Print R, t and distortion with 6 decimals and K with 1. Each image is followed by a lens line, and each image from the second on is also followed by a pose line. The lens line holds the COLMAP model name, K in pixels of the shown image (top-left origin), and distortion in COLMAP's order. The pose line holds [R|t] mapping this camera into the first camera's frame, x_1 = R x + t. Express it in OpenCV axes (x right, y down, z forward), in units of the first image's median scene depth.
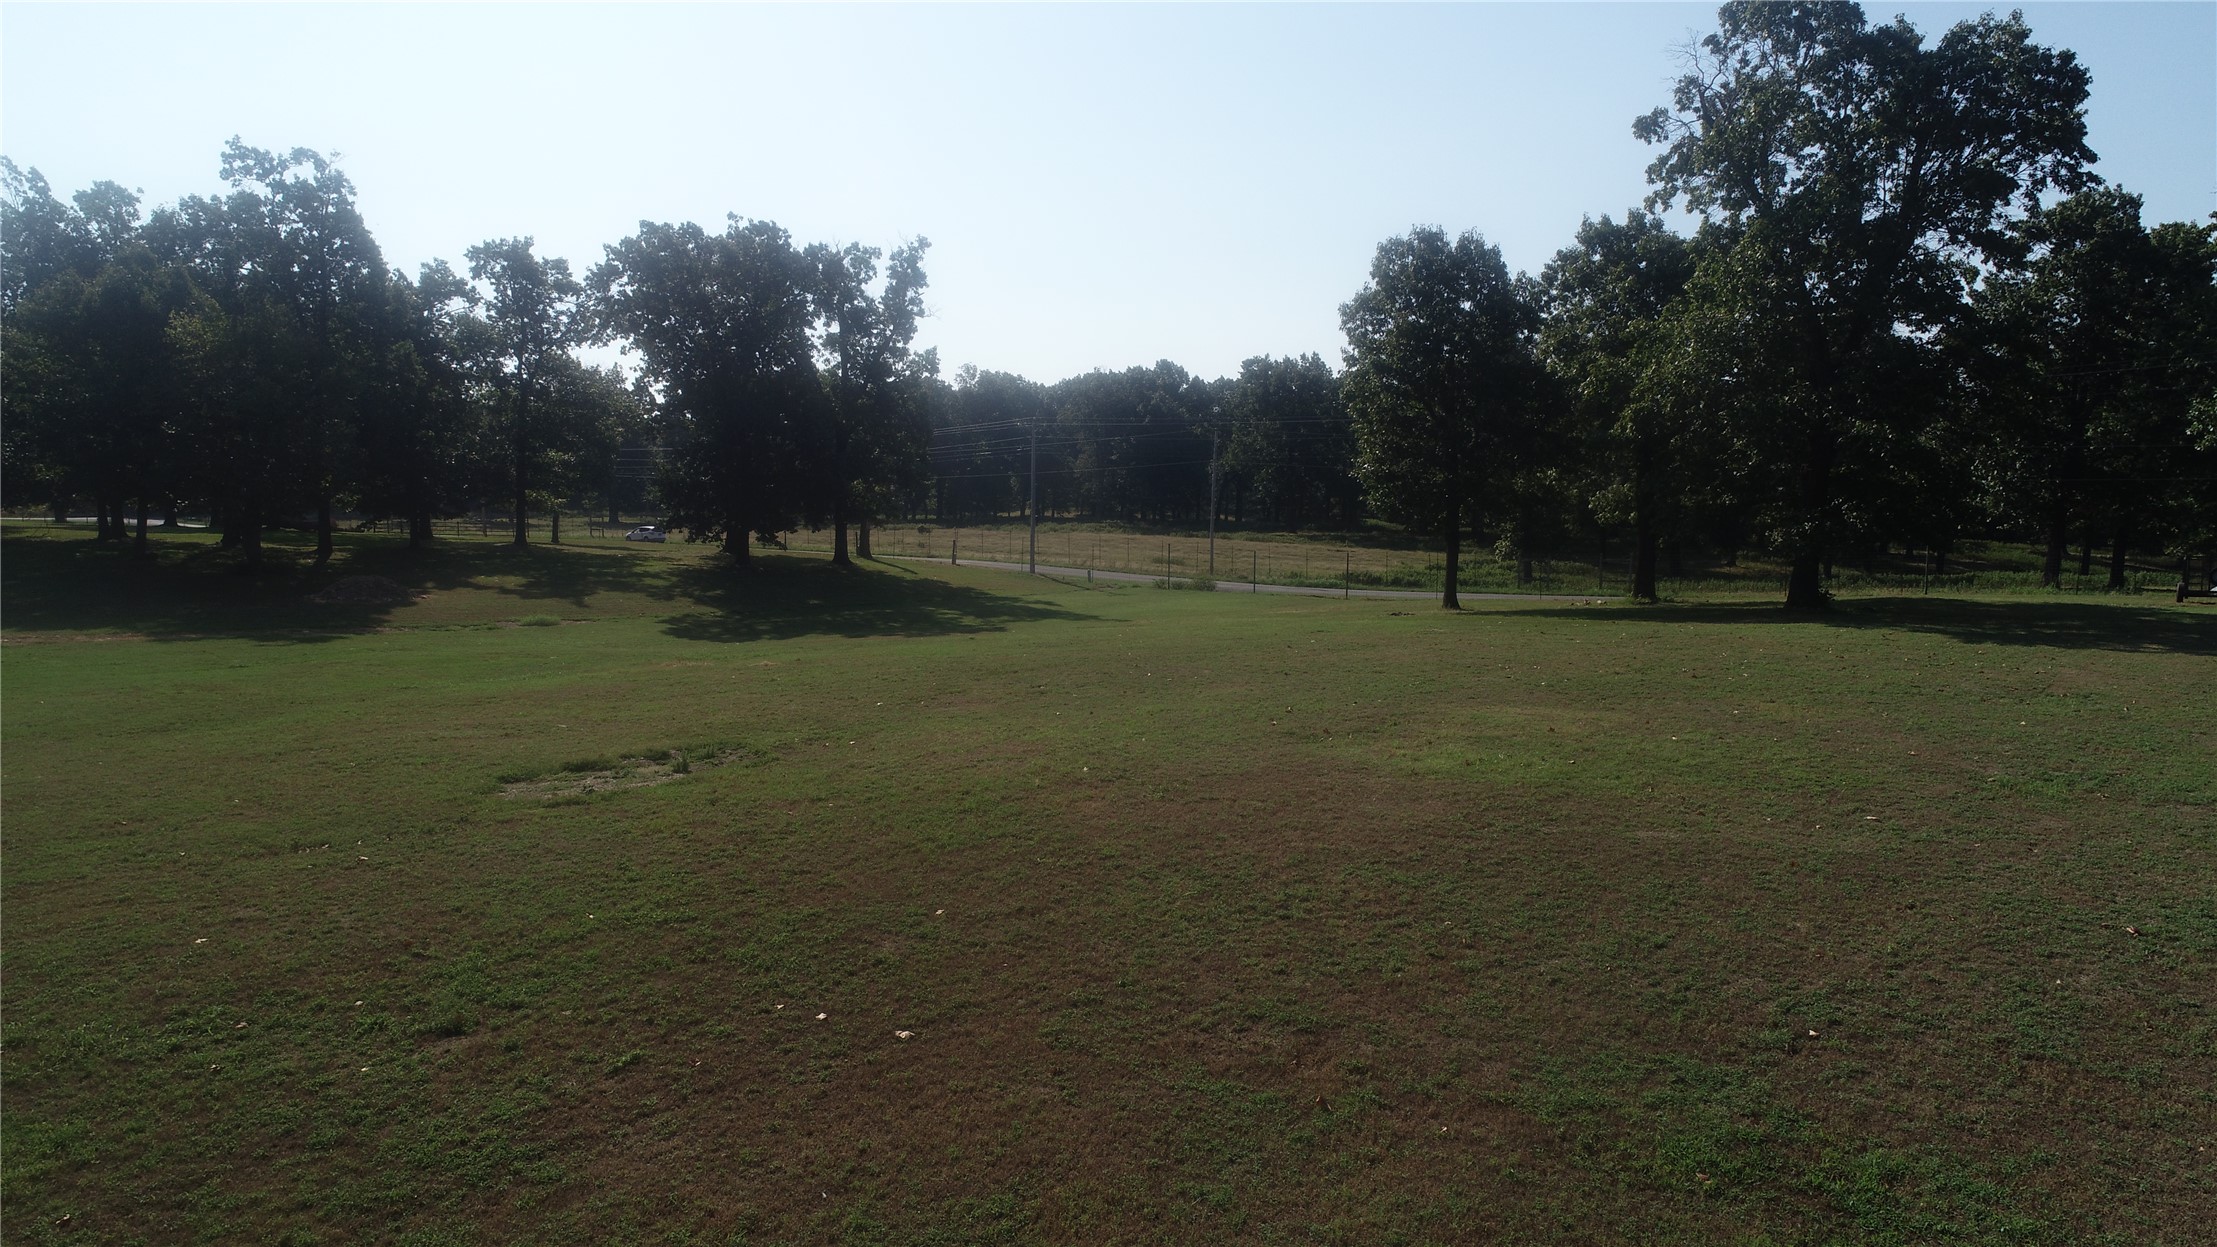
lens RADIAL K [[1488.4, 0, 1098.6], [0, 1488.4, 627.4], [0, 0, 1]] dist [-0.002601, 0.002143]
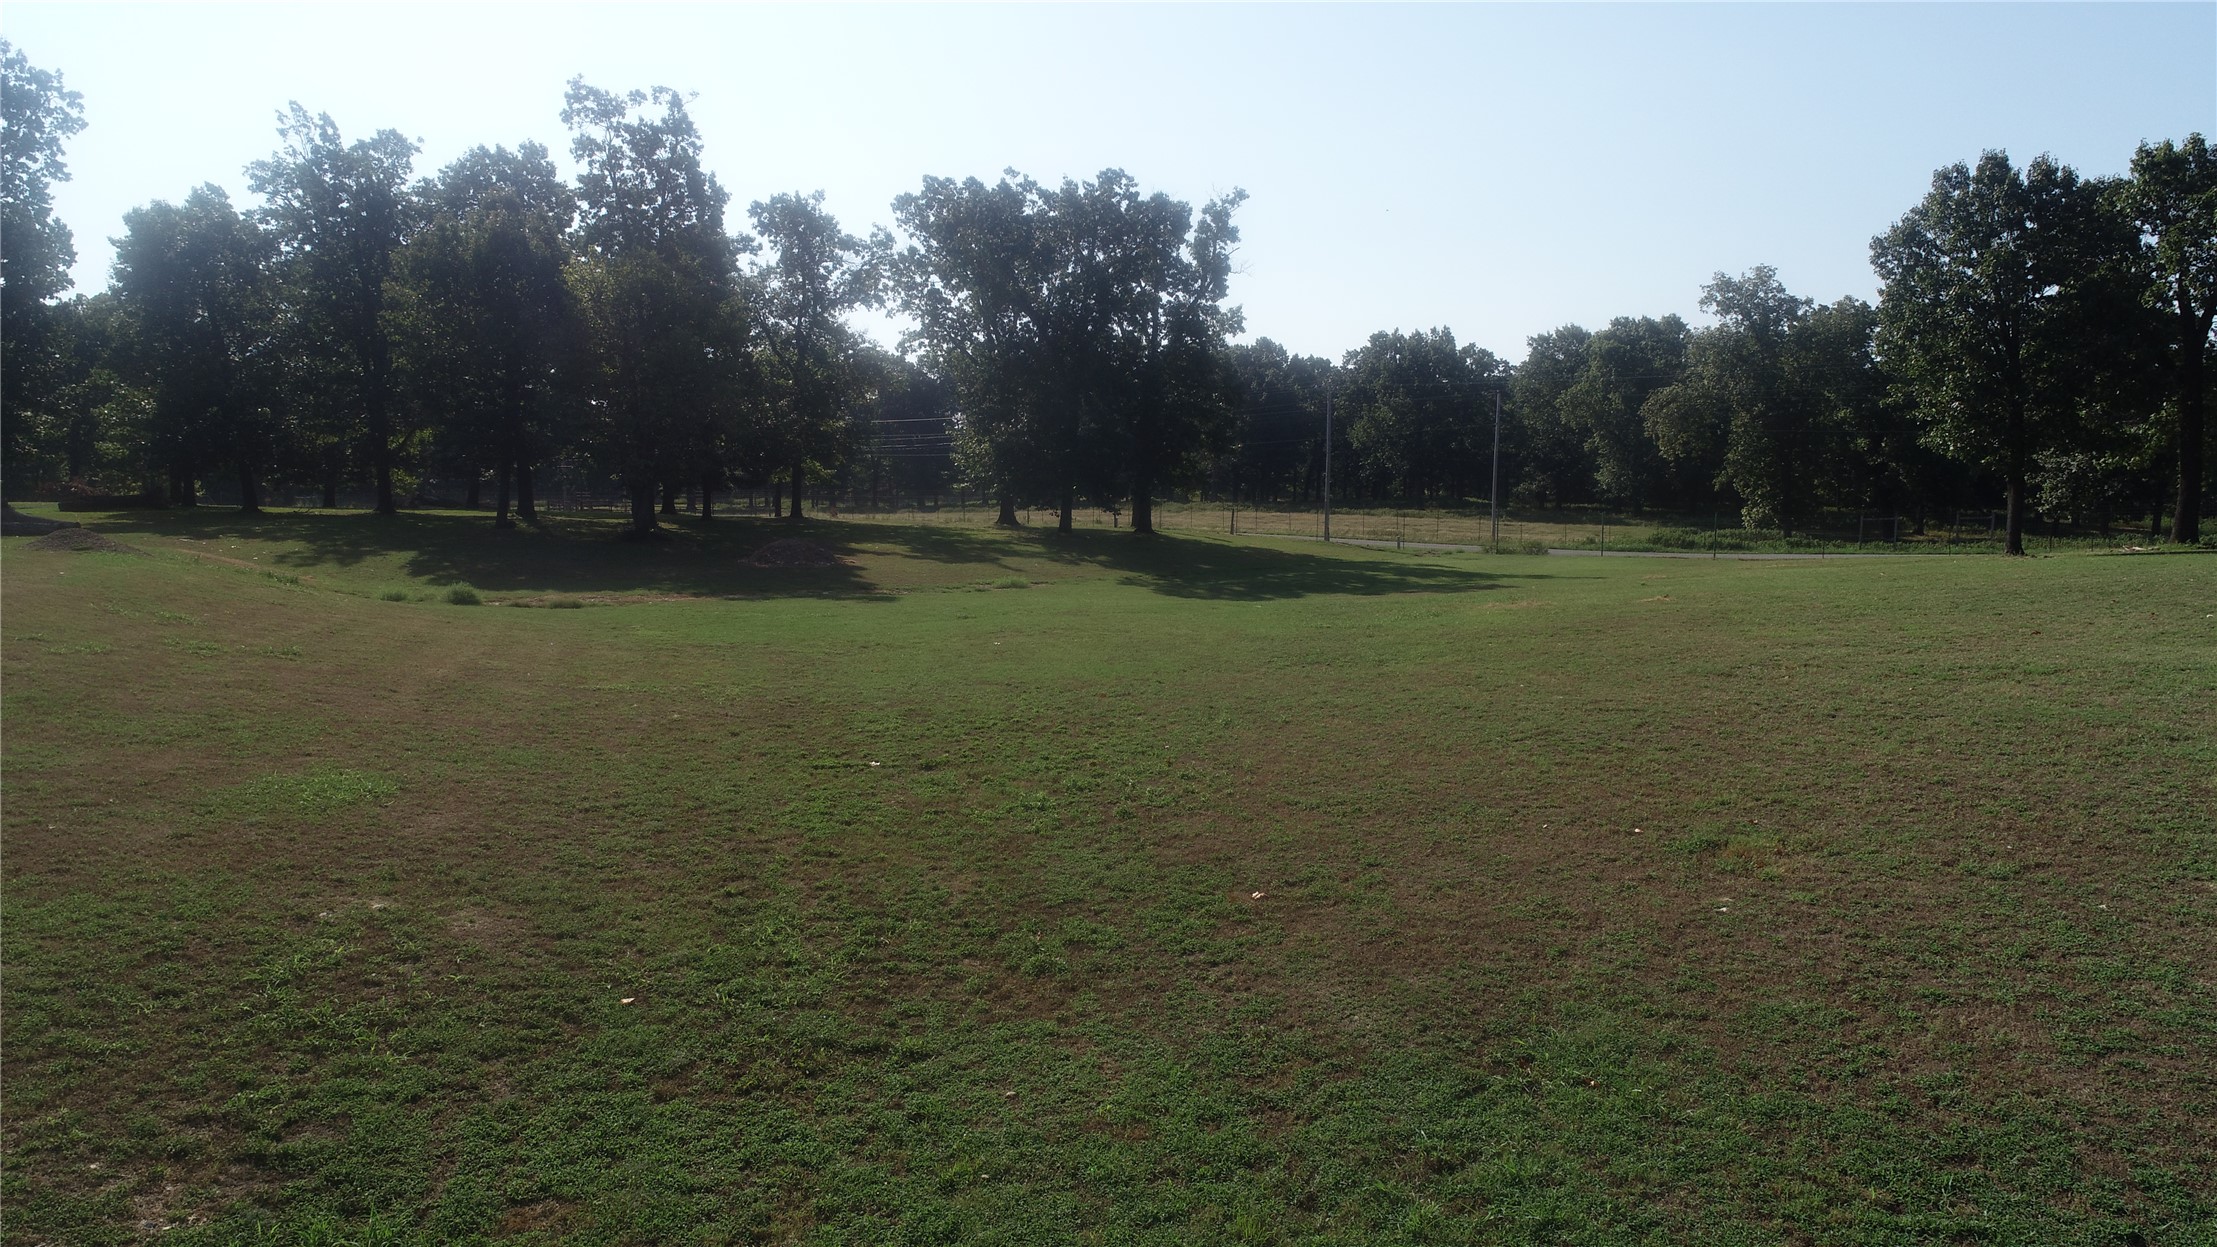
lens RADIAL K [[1488.4, 0, 1118.7], [0, 1488.4, 622.4], [0, 0, 1]] dist [-0.002601, 0.002143]
pose [[0.998947, -0.015140, 0.043299, -0.238096], [0.015078, 0.999885, 0.001760, 0.013352], [-0.043321, -0.001105, 0.999061, 0.044937]]
